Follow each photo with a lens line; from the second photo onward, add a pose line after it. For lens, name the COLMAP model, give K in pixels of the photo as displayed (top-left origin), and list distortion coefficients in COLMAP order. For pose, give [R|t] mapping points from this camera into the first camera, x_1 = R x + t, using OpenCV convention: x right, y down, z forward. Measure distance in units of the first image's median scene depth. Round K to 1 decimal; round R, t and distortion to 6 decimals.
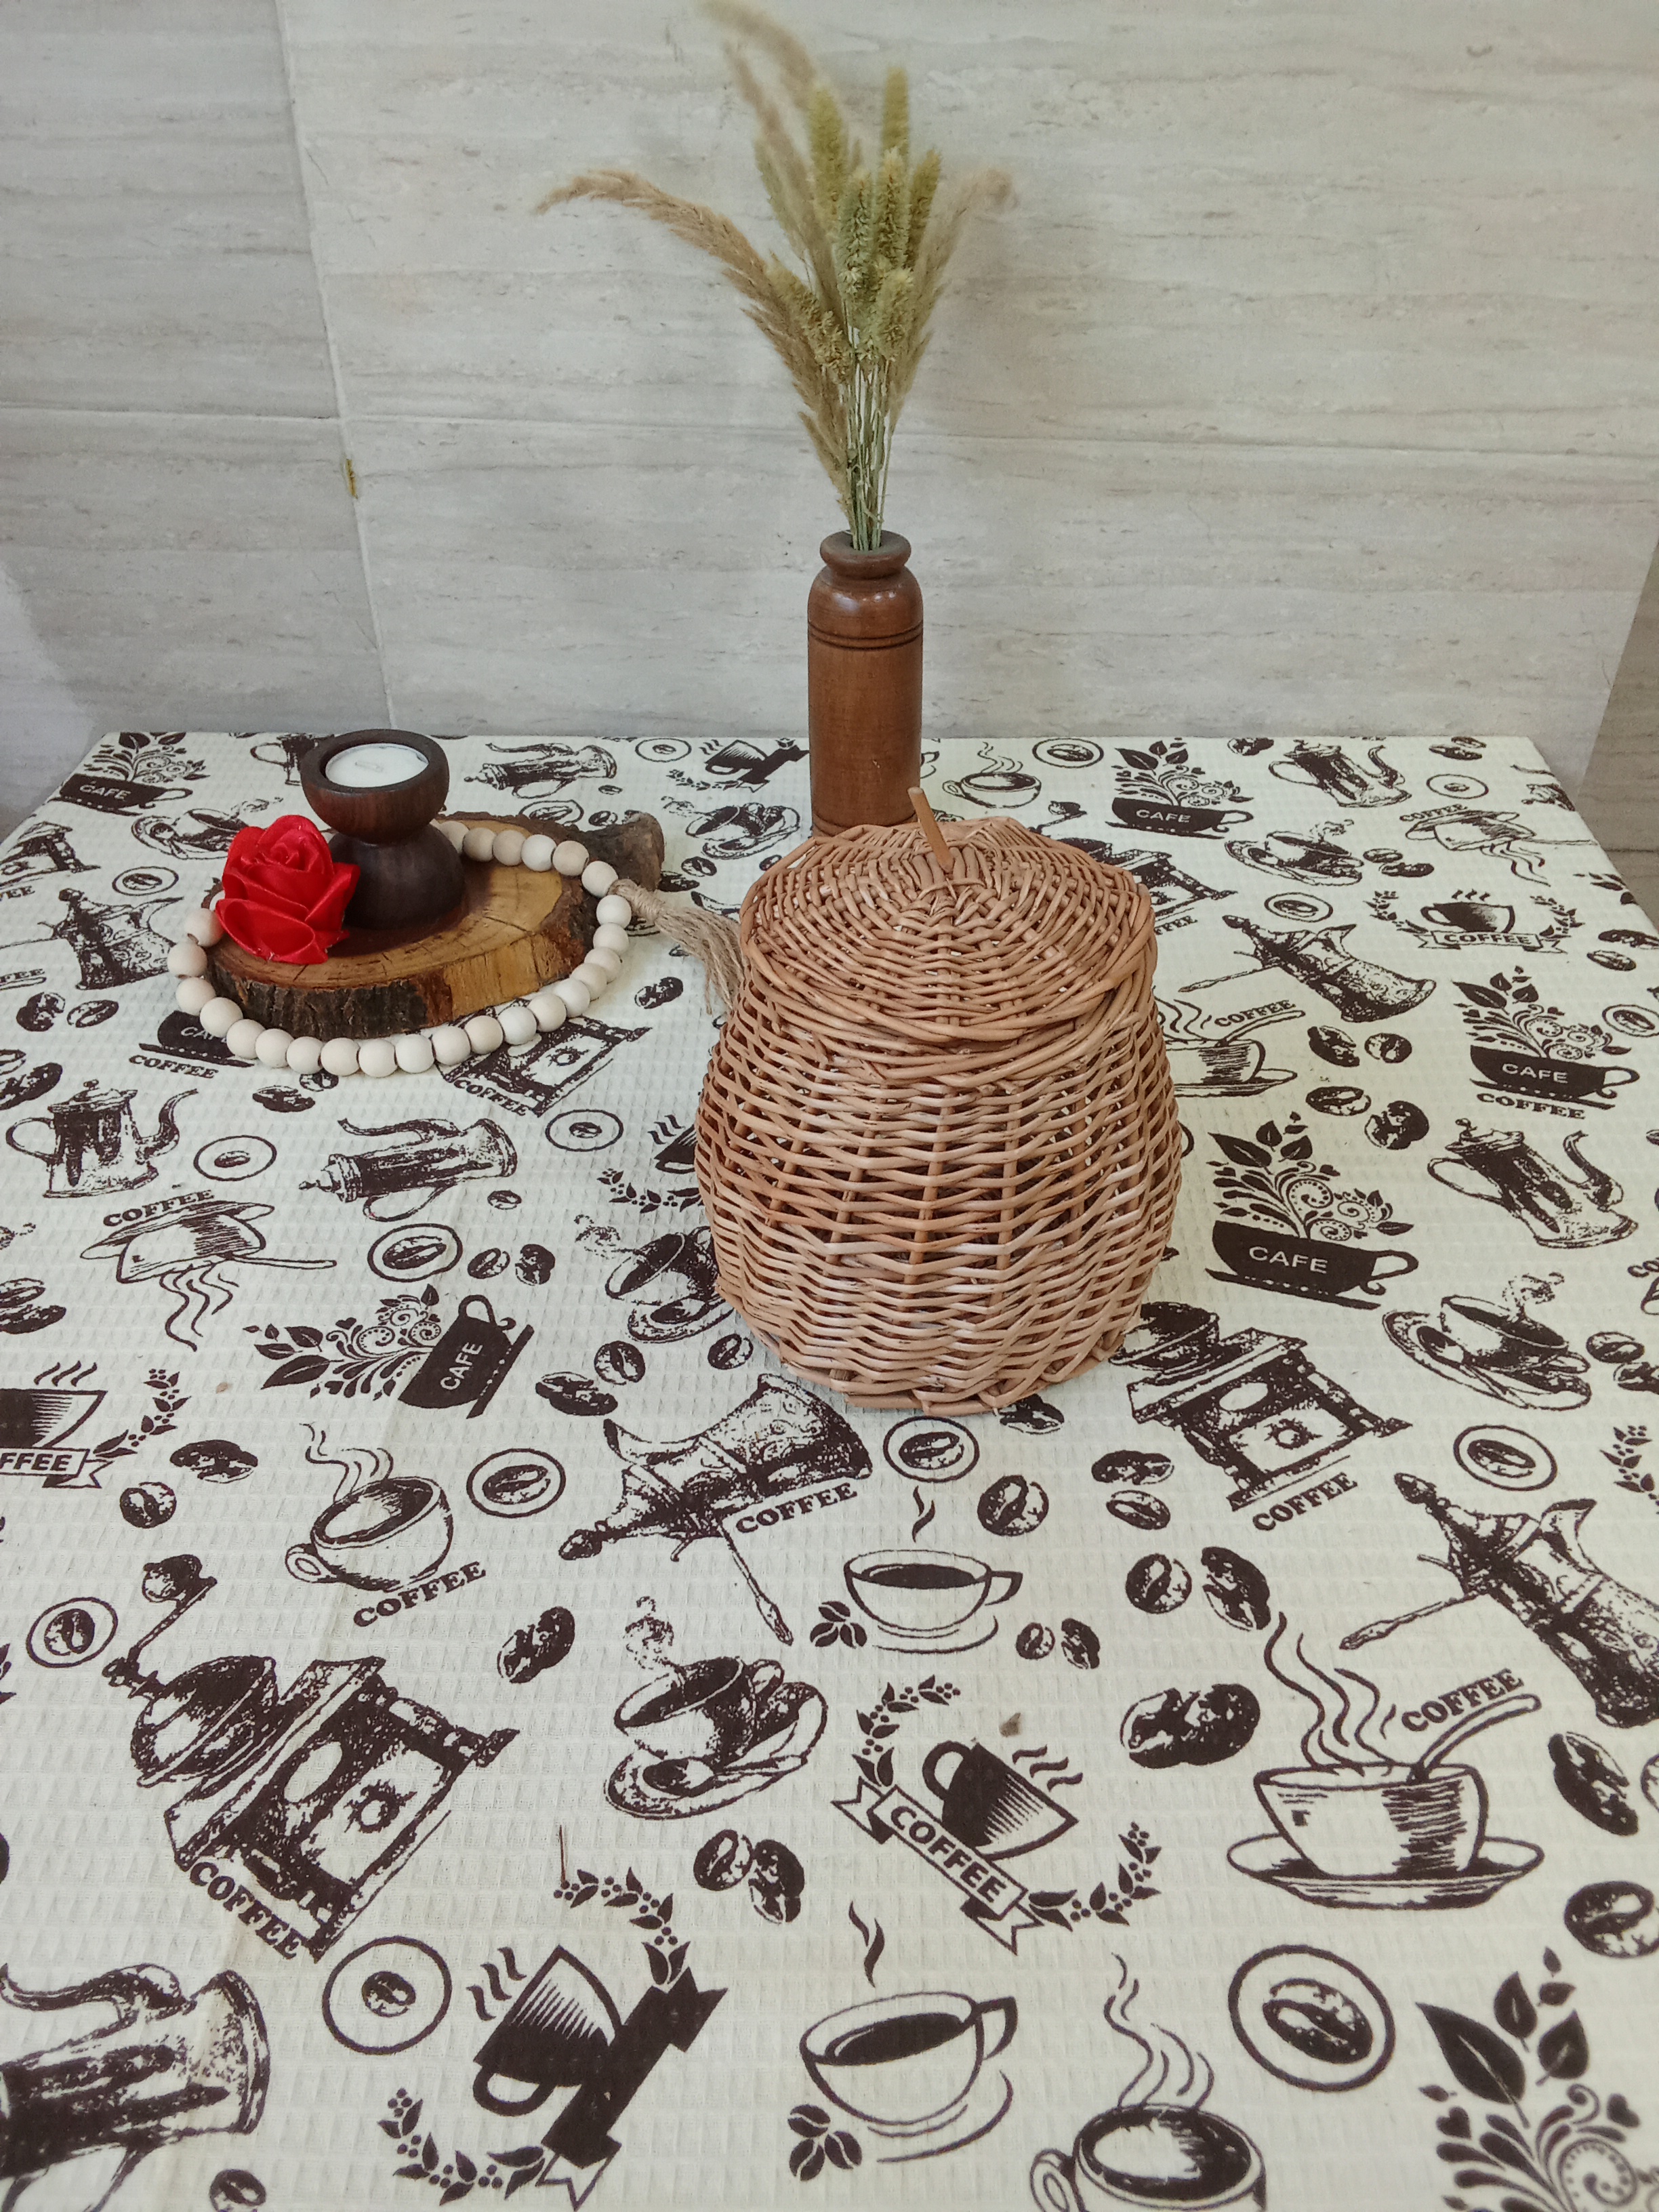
lens RADIAL K [[1759.1, 0, 847.0], [0, 1759.1, 1104.4], [0, 0, 1]] dist [0.089207, -0.144120]
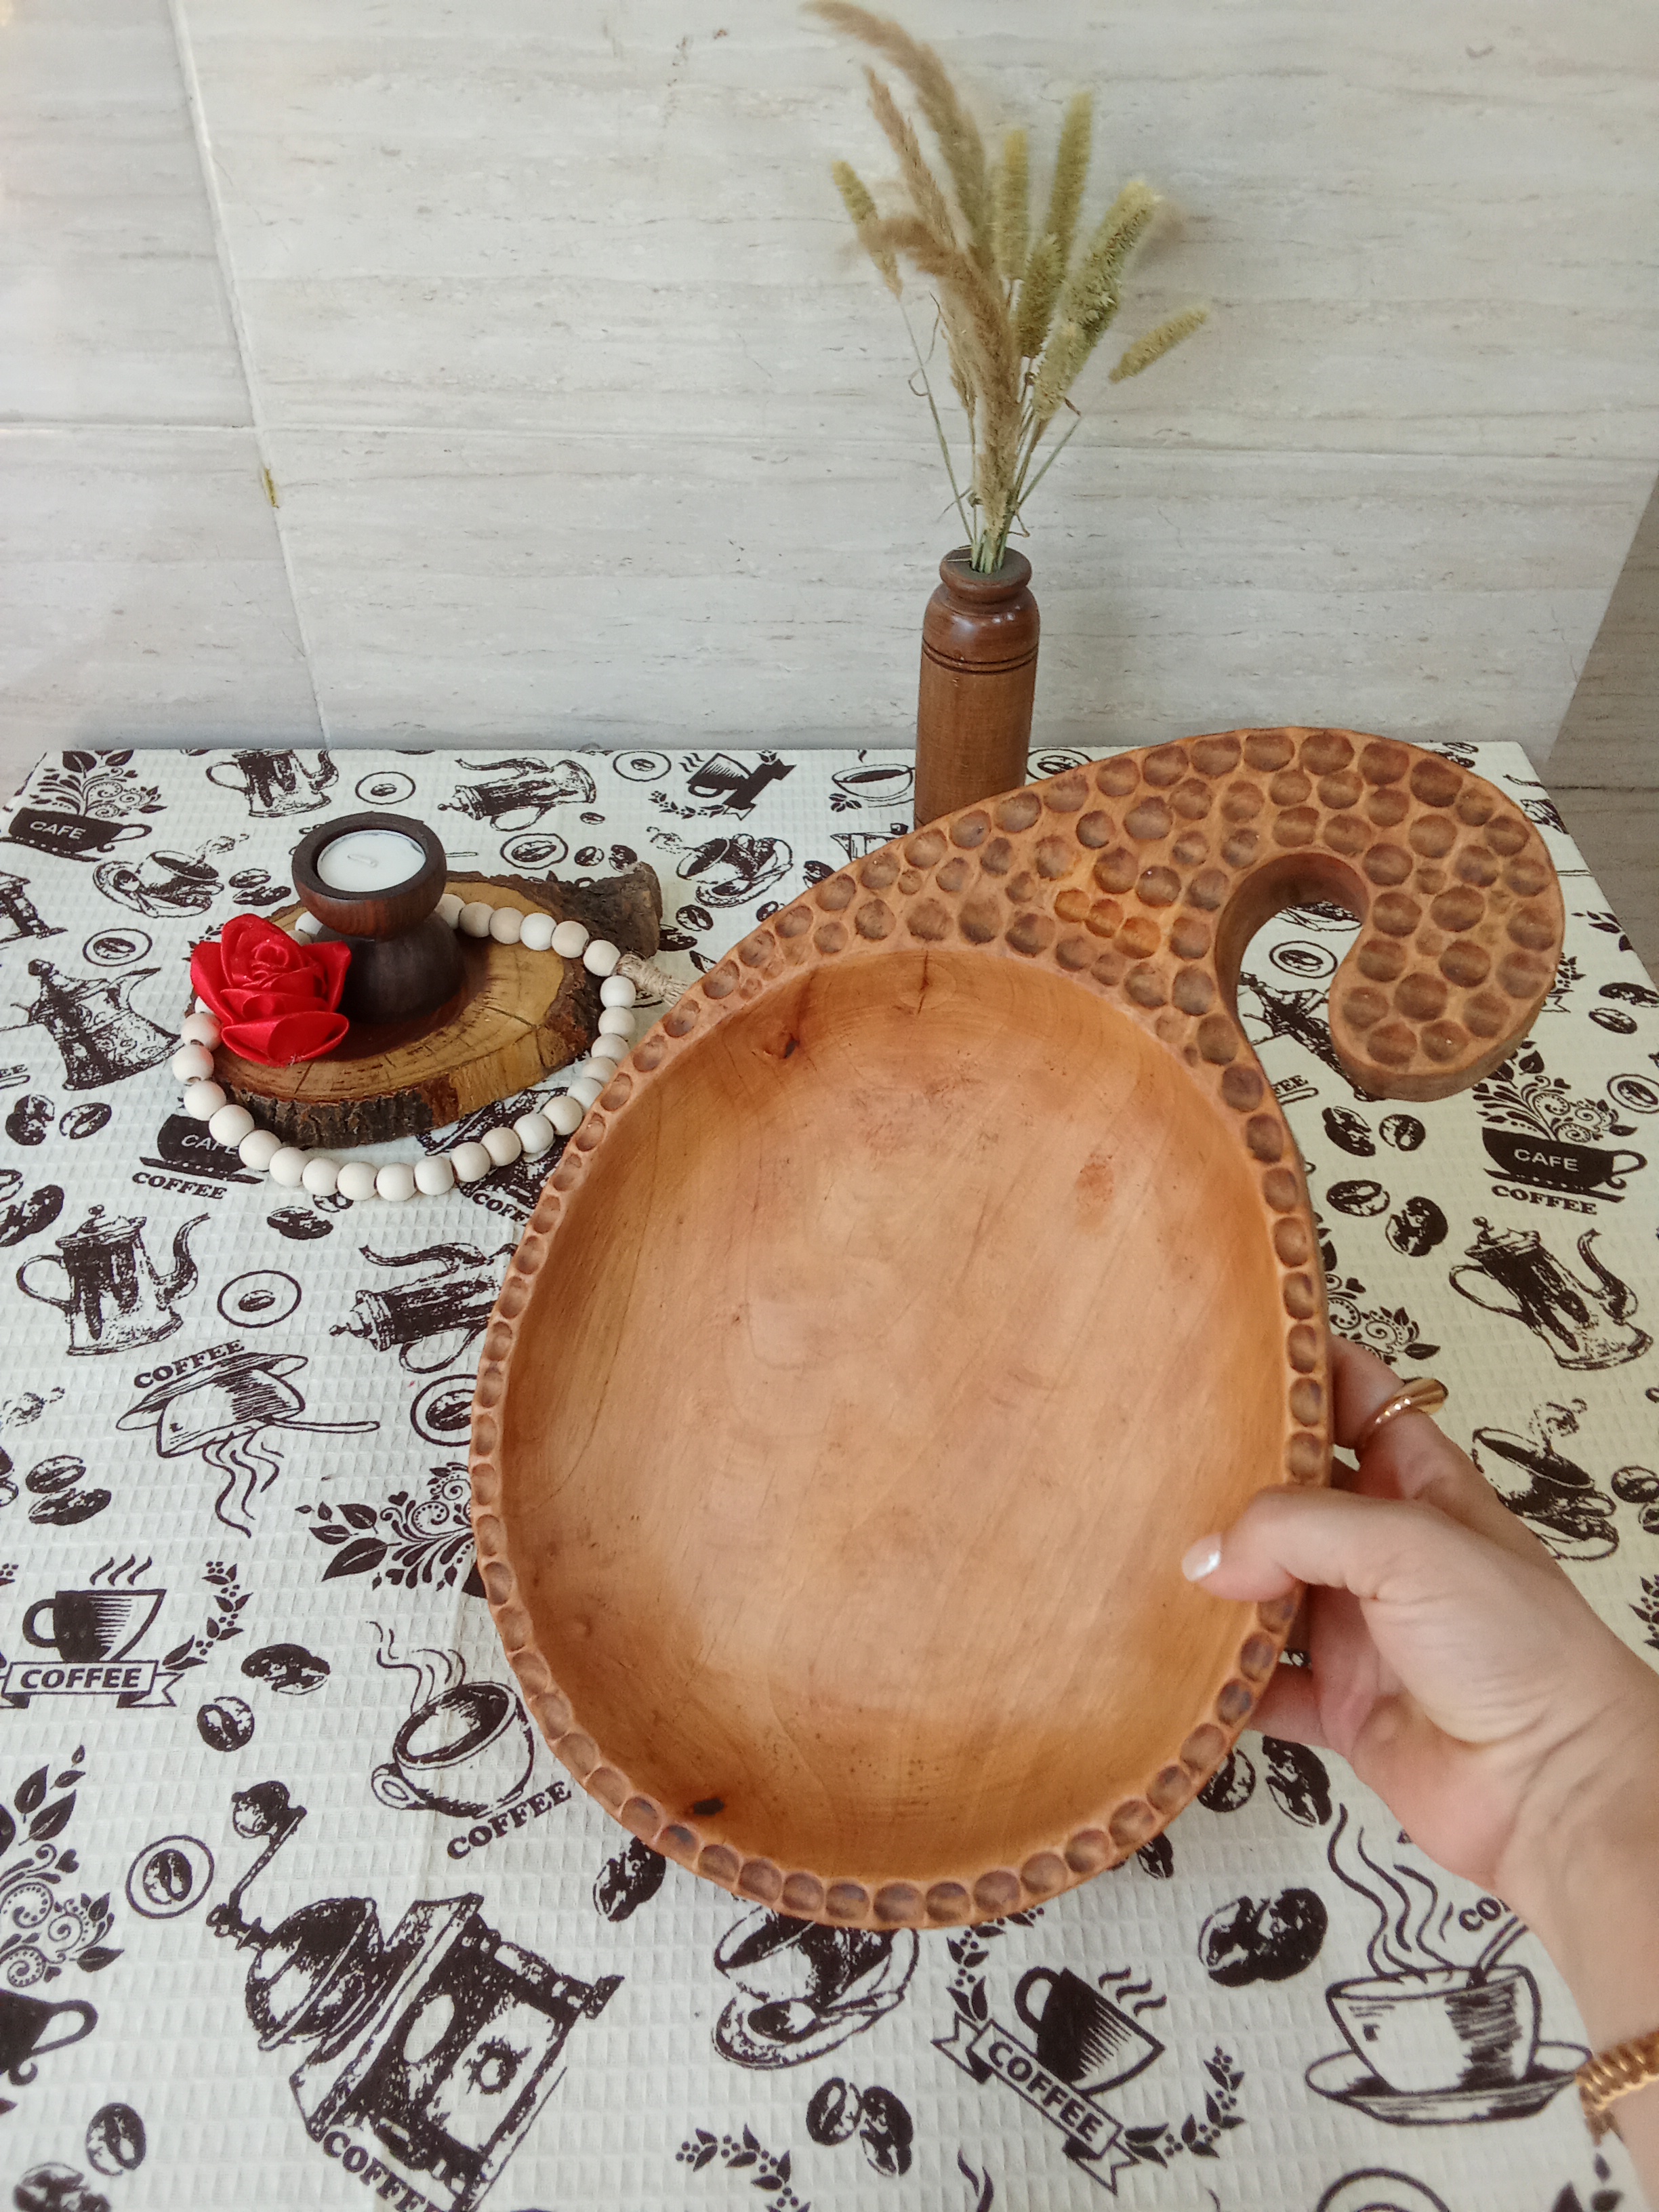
lens RADIAL K [[1759.1, 0, 840.2], [0, 1759.1, 1105.1], [0, 0, 1]] dist [0.089207, -0.144120]
pose [[0.998486, -0.022421, 0.050226, -0.079326], [0.015950, 0.991936, 0.125729, -0.221530], [-0.052640, -0.124738, 0.990792, 0.023278]]
